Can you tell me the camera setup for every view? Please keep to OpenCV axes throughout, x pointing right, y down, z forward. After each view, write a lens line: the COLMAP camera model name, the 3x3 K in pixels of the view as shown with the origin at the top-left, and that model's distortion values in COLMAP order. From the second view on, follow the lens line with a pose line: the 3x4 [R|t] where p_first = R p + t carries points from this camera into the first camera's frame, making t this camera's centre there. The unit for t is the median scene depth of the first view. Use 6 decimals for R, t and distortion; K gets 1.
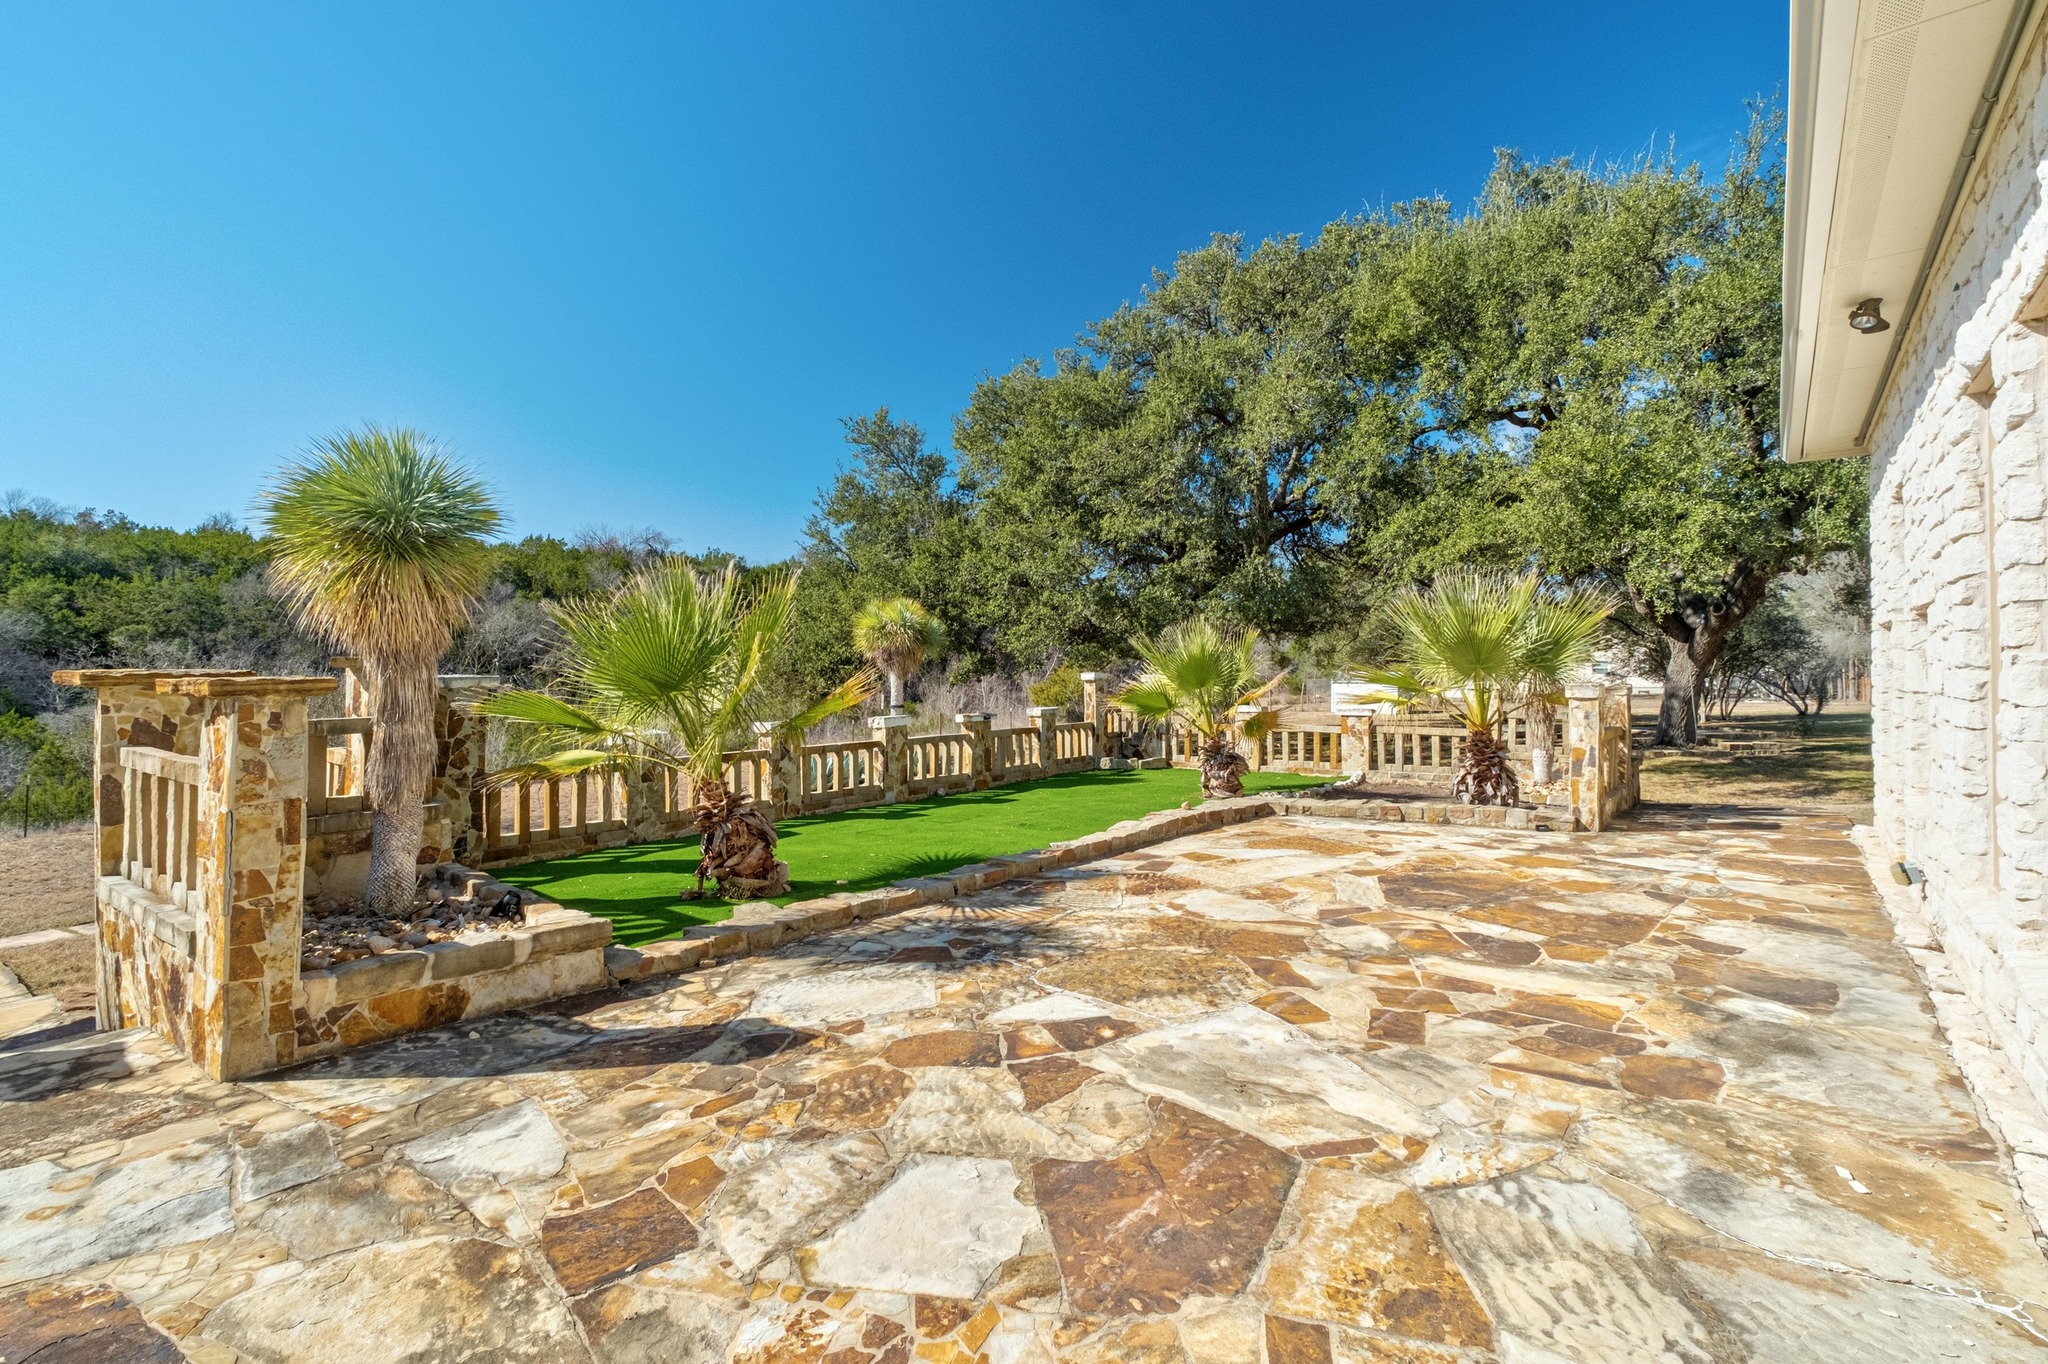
lens RADIAL K [[951.2, 0, 1023.9], [0, 951.2, 674.8], [0, 0, 1]] dist [0.001615, 0.000184]
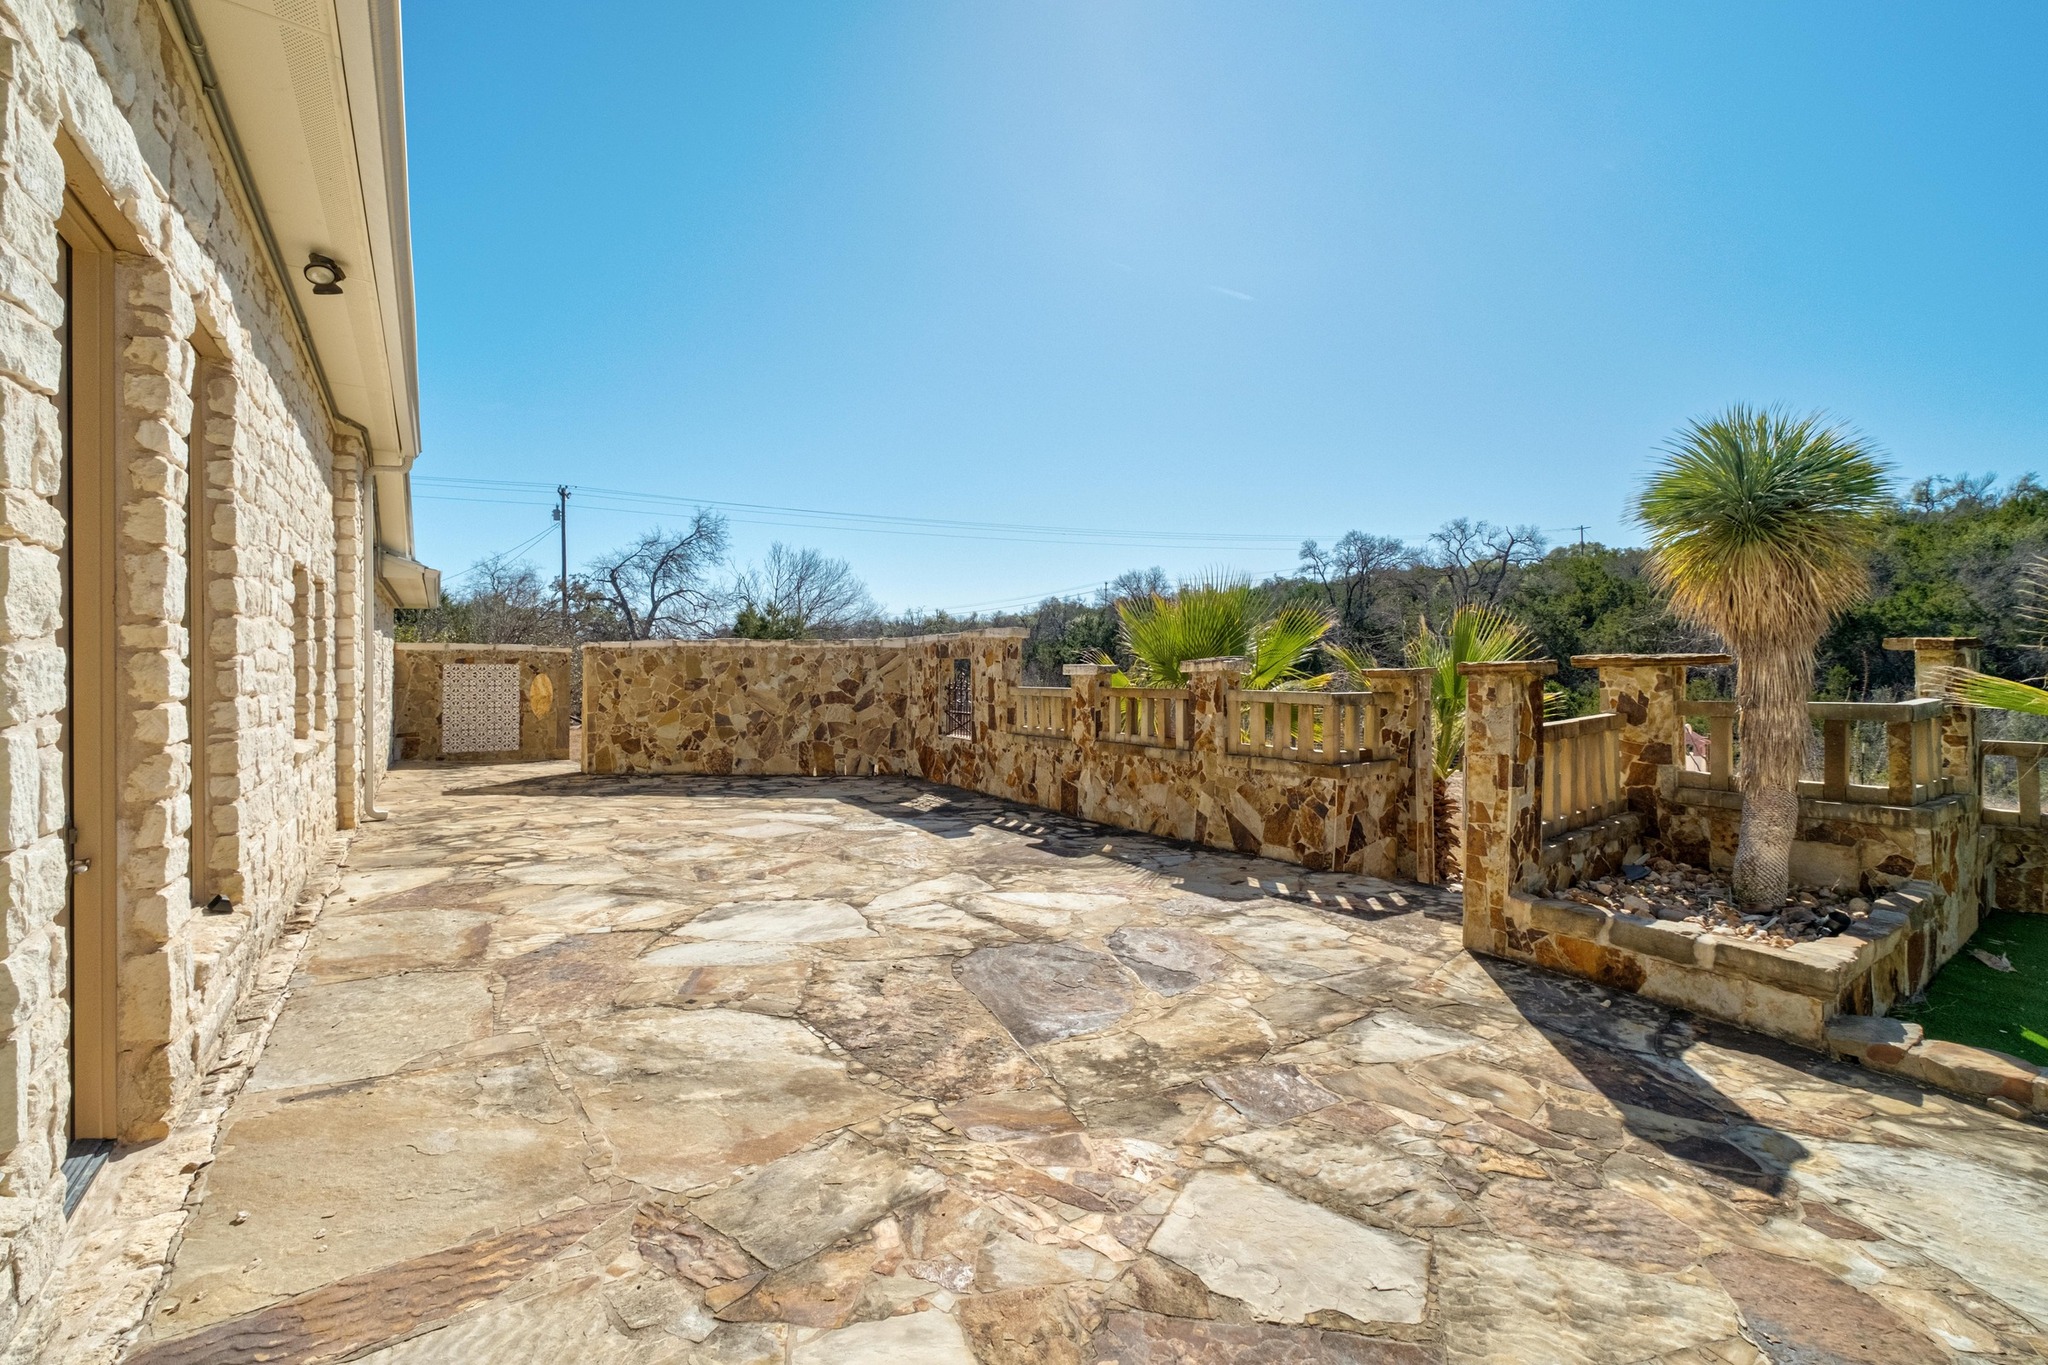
lens RADIAL K [[886.5, 0, 1023.6], [0, 886.5, 670.7], [0, 0, 1]] dist [-0.000447, 0.000092]
pose [[-0.301456, 0.013722, -0.953381, 0.585983], [0.004676, 0.999906, 0.012913, -0.003761], [0.953468, -0.000566, -0.301492, 0.738376]]
